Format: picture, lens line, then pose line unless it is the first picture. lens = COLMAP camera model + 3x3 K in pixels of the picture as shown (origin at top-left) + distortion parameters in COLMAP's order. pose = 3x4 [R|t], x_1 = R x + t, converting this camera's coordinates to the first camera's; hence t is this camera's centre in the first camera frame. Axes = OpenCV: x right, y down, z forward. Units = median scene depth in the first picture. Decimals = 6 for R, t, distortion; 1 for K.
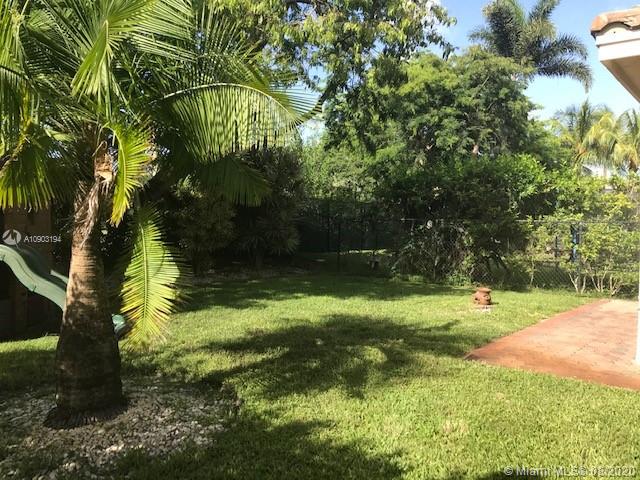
lens RADIAL K [[529.2, 0, 322.9], [0, 529.2, 238.9], [0, 0, 1]] dist [0.079617, -0.121053]
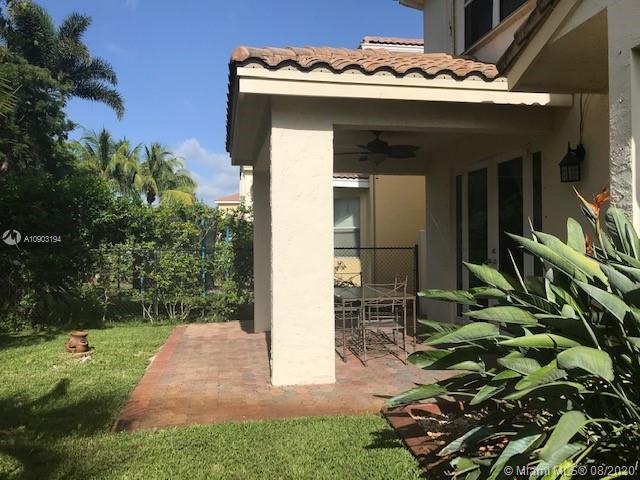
lens RADIAL K [[529.2, 0, 322.9], [0, 529.2, 238.9], [0, 0, 1]] dist [0.079617, -0.121053]
pose [[0.642127, -0.006384, 0.766572, -0.067931], [0.042751, 0.998707, -0.027494, -0.010209], [-0.765405, 0.050427, 0.641570, 0.112189]]
